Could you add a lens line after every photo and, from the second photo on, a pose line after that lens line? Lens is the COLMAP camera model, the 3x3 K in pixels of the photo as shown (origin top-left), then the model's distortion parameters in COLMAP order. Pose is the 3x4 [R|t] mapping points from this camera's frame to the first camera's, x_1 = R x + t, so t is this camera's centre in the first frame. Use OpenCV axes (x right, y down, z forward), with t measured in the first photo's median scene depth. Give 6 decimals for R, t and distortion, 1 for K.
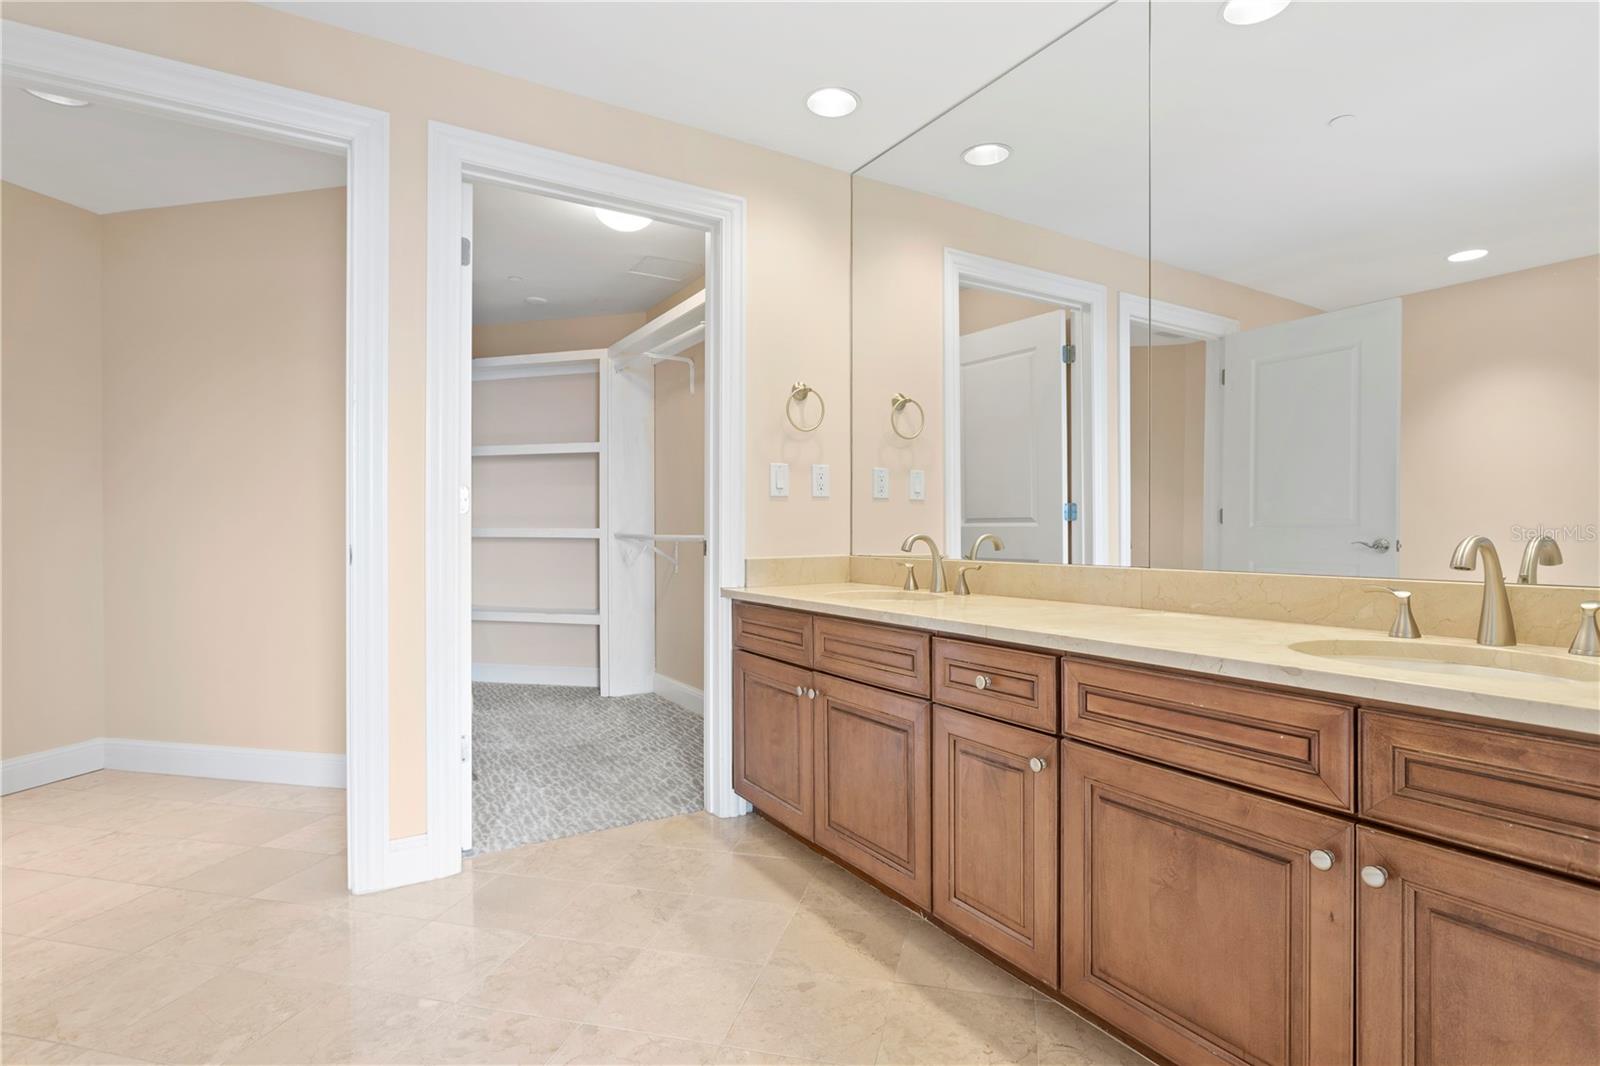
lens RADIAL K [[793.0, 0, 800.7], [0, 793.0, 524.7], [0, 0, 1]] dist [-0.012427, 0.000769]
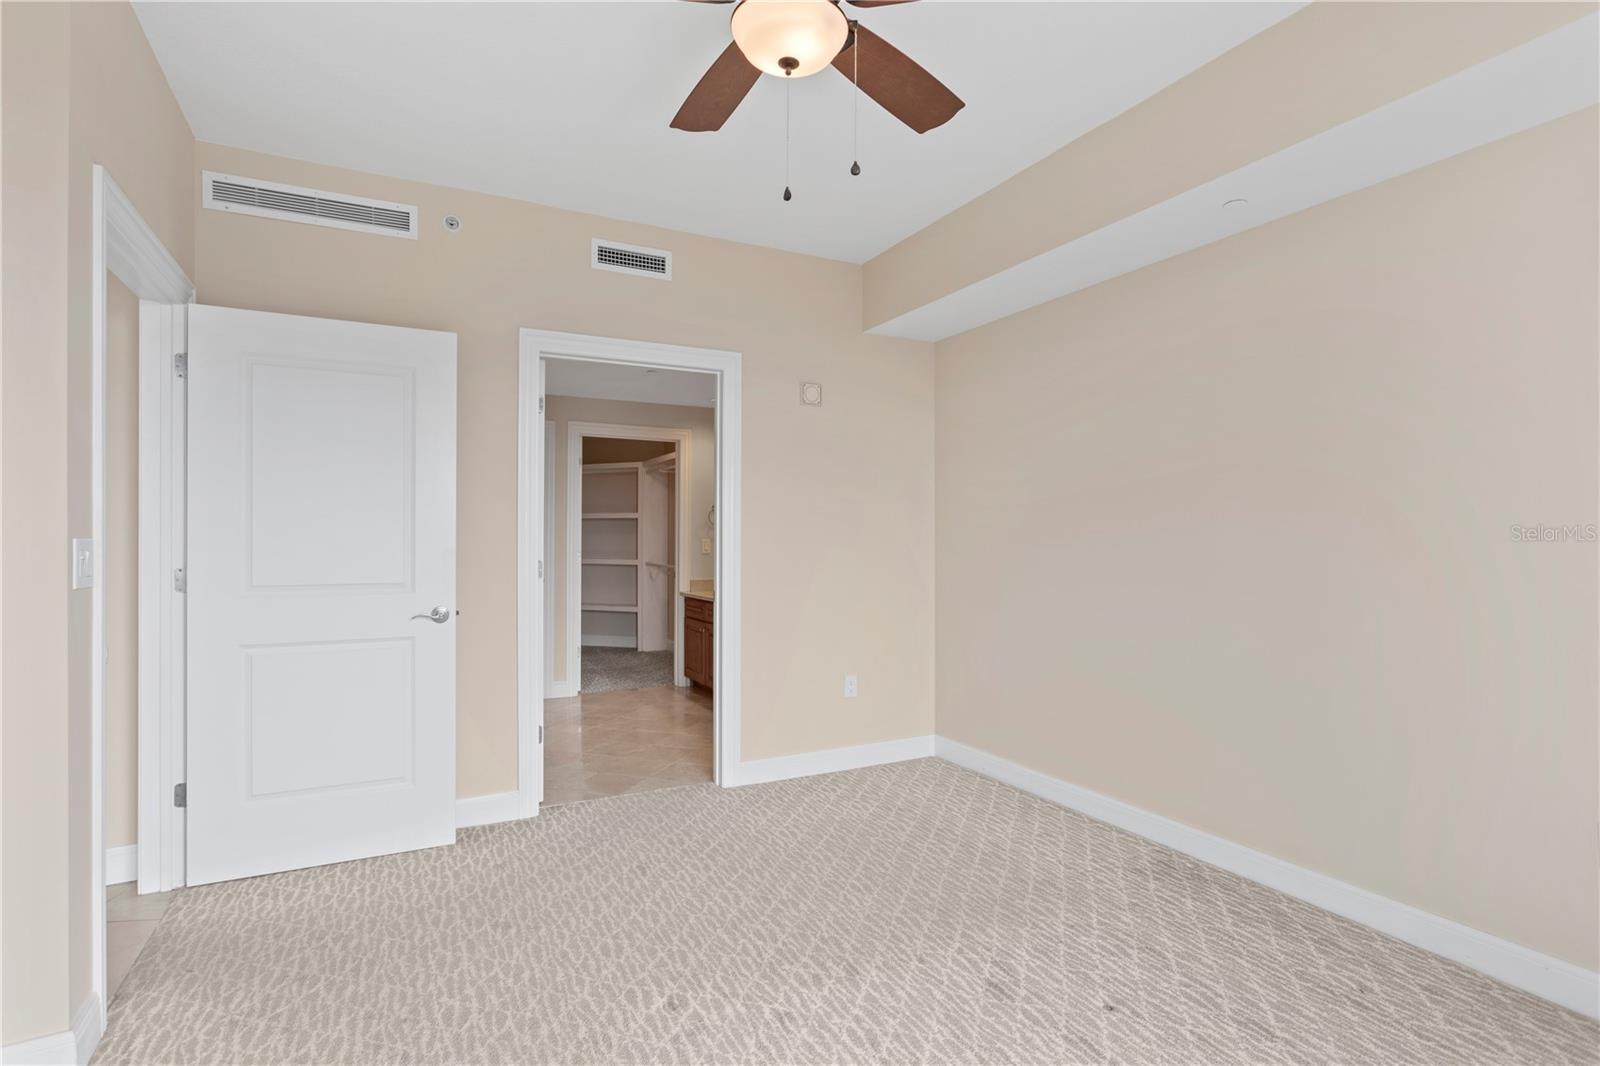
lens RADIAL K [[793.0, 0, 800.7], [0, 793.0, 524.7], [0, 0, 1]] dist [-0.012427, 0.000769]
pose [[0.997576, 0.003227, -0.069510, 0.292329], [-0.003960, 0.999938, -0.010407, -0.068672], [0.069473, 0.010657, 0.997527, -0.938113]]
